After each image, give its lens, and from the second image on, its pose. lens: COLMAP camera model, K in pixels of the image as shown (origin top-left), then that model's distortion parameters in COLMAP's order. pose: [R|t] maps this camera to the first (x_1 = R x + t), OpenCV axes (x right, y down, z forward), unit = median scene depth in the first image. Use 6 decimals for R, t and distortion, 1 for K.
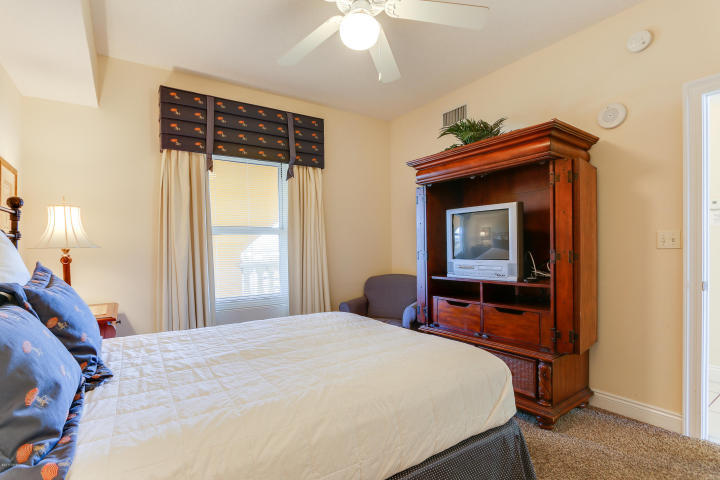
lens RADIAL K [[396.0, 0, 361.4], [0, 396.0, 249.6], [0, 0, 1]] dist [-0.001263, -0.001292]
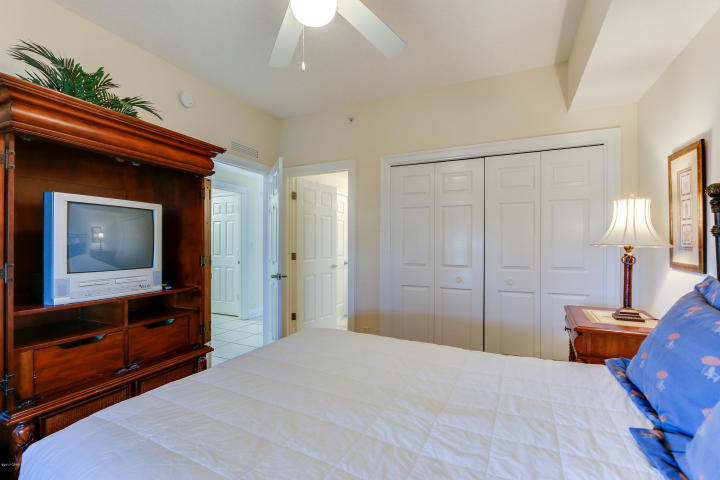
lens RADIAL K [[332.5, 0, 357.4], [0, 332.5, 249.3], [0, 0, 1]] dist [-0.000871, -0.000275]
pose [[-0.544988, 0.001888, 0.838442, -0.495788], [0.005972, 0.999981, 0.001630, -0.013568], [-0.838423, 0.005896, -0.544988, 1.002754]]
